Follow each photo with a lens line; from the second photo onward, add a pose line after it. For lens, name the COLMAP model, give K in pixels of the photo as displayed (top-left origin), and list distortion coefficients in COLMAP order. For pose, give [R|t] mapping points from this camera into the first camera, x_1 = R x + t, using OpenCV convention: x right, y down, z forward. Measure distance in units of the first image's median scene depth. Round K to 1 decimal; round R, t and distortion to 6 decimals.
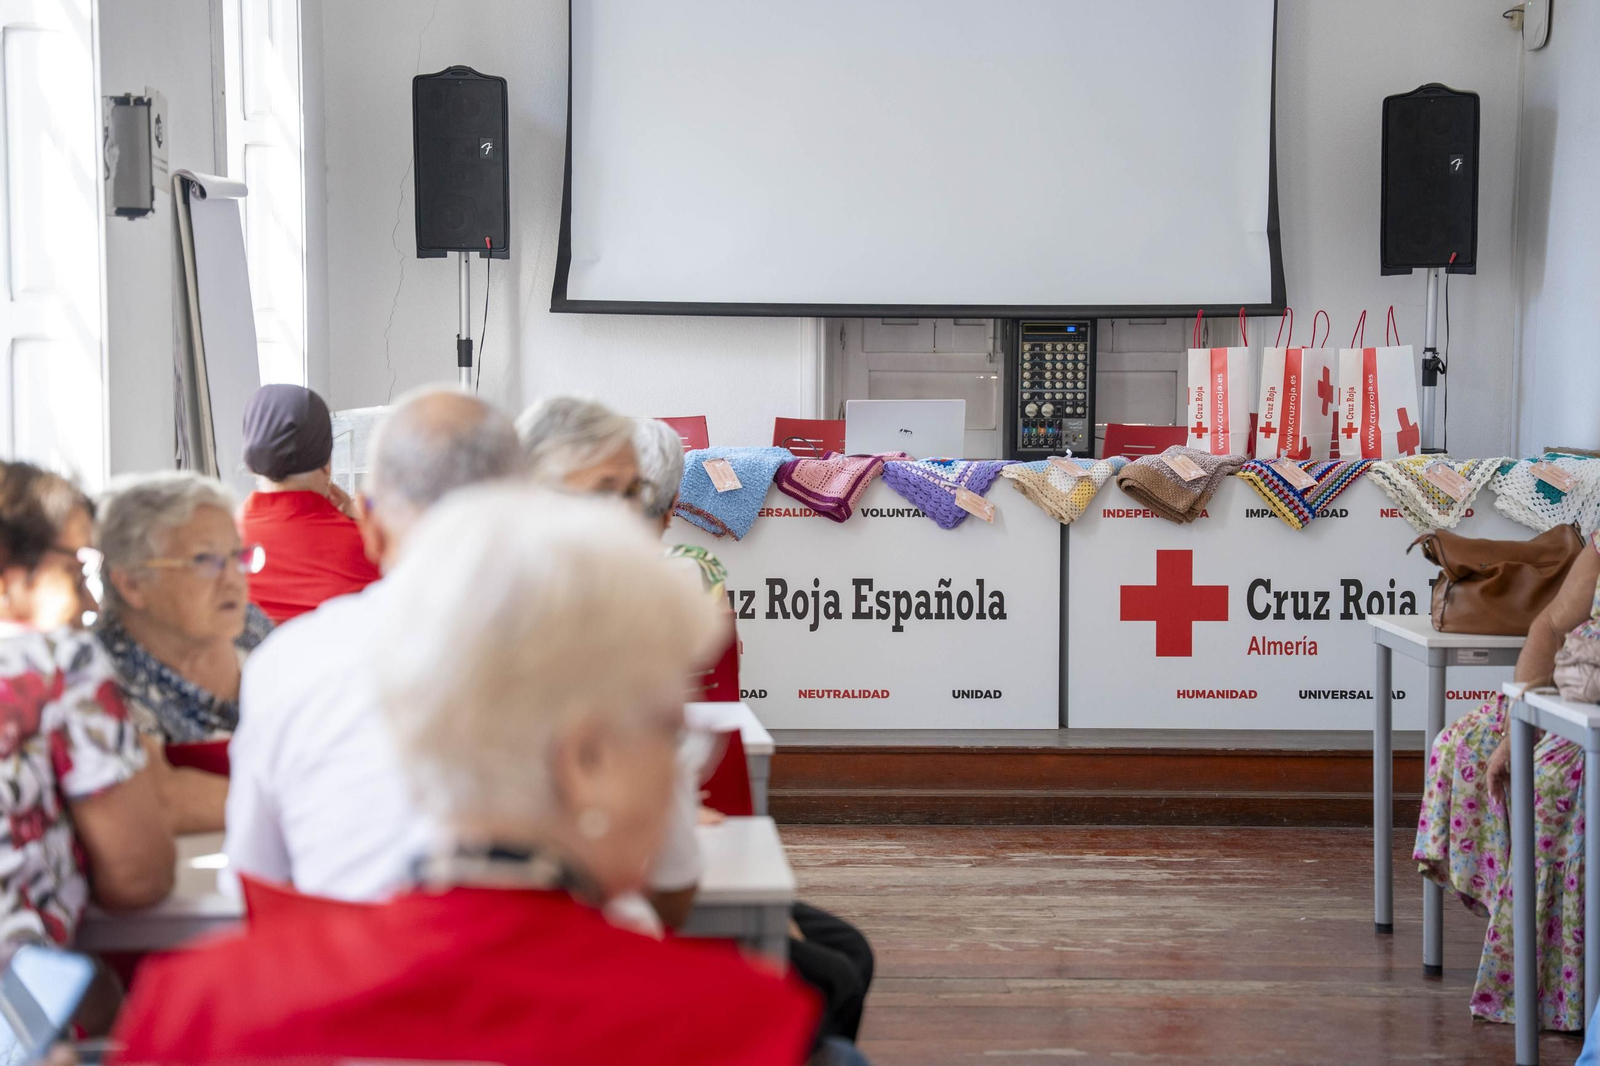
lens RADIAL K [[3115.4, 0, 800.1], [0, 3115.4, 533.9], [0, 0, 1]] dist [0.436659, 0.000000]
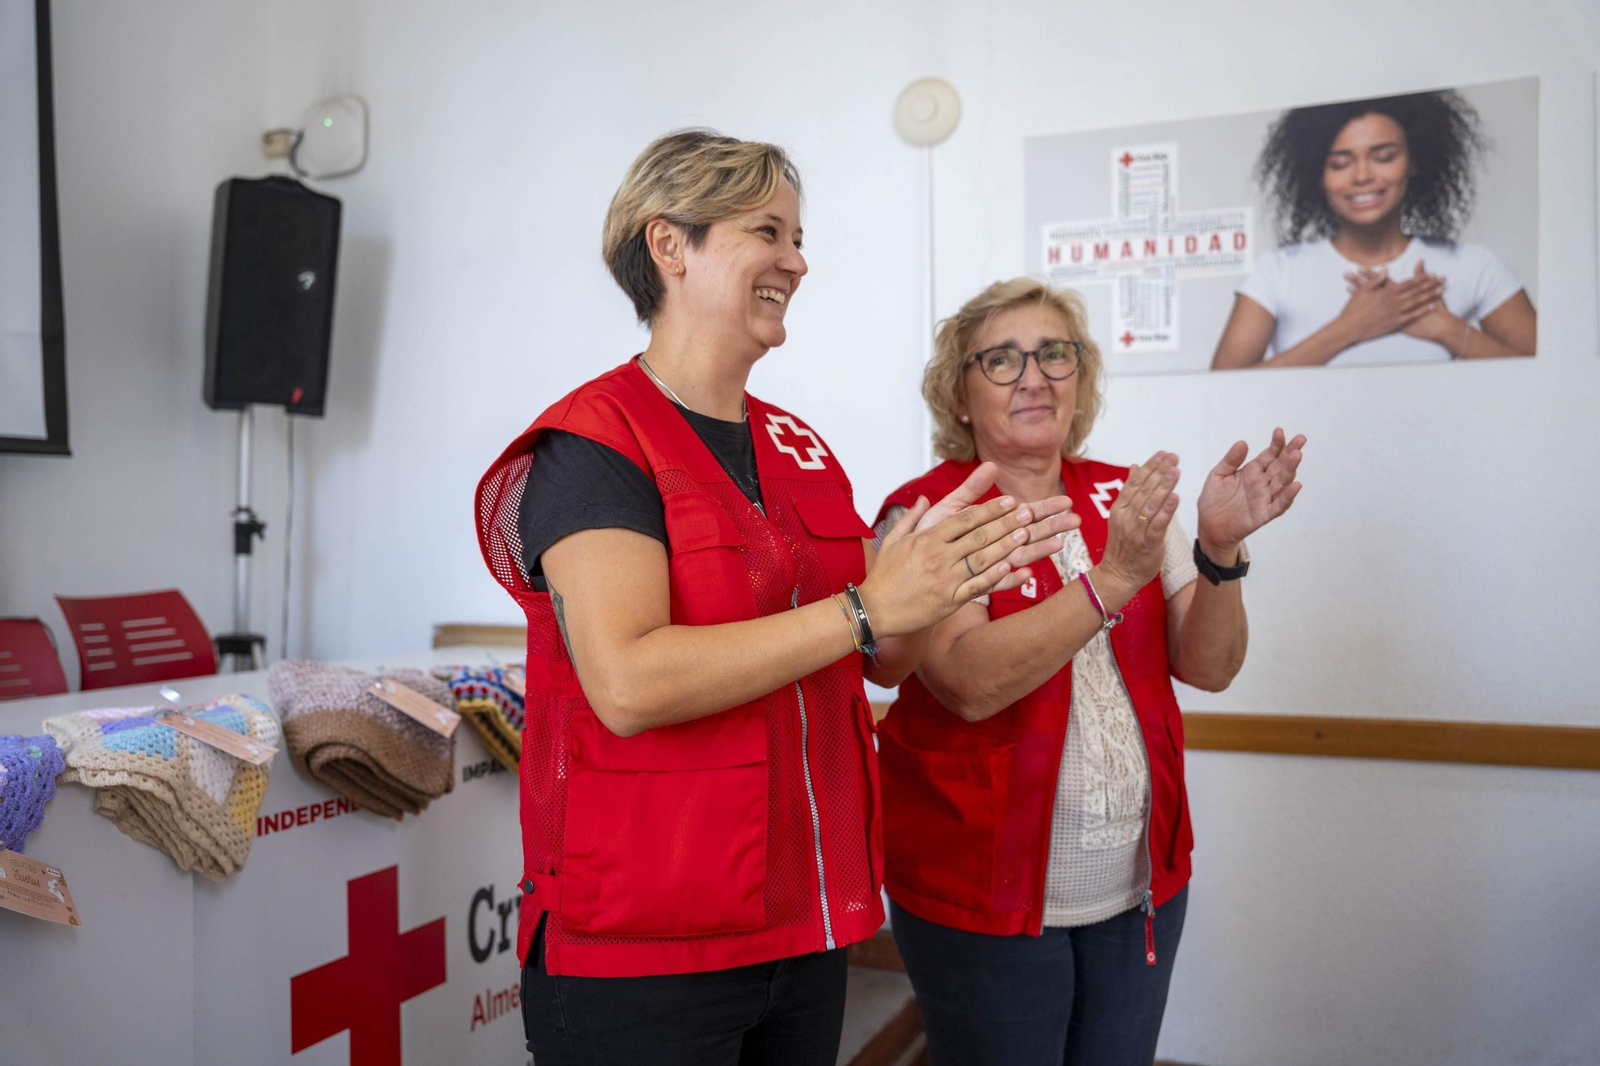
lens RADIAL K [[1276.7, 0, 804.9], [0, 1276.7, 524.9], [0, 0, 1]] dist [-0.079404, 0.115892]
pose [[0.431358, 0.007831, 0.902147, -0.031160], [0.065750, 0.997030, -0.040093, -0.036995], [-0.899782, 0.076611, 0.429562, 0.847341]]
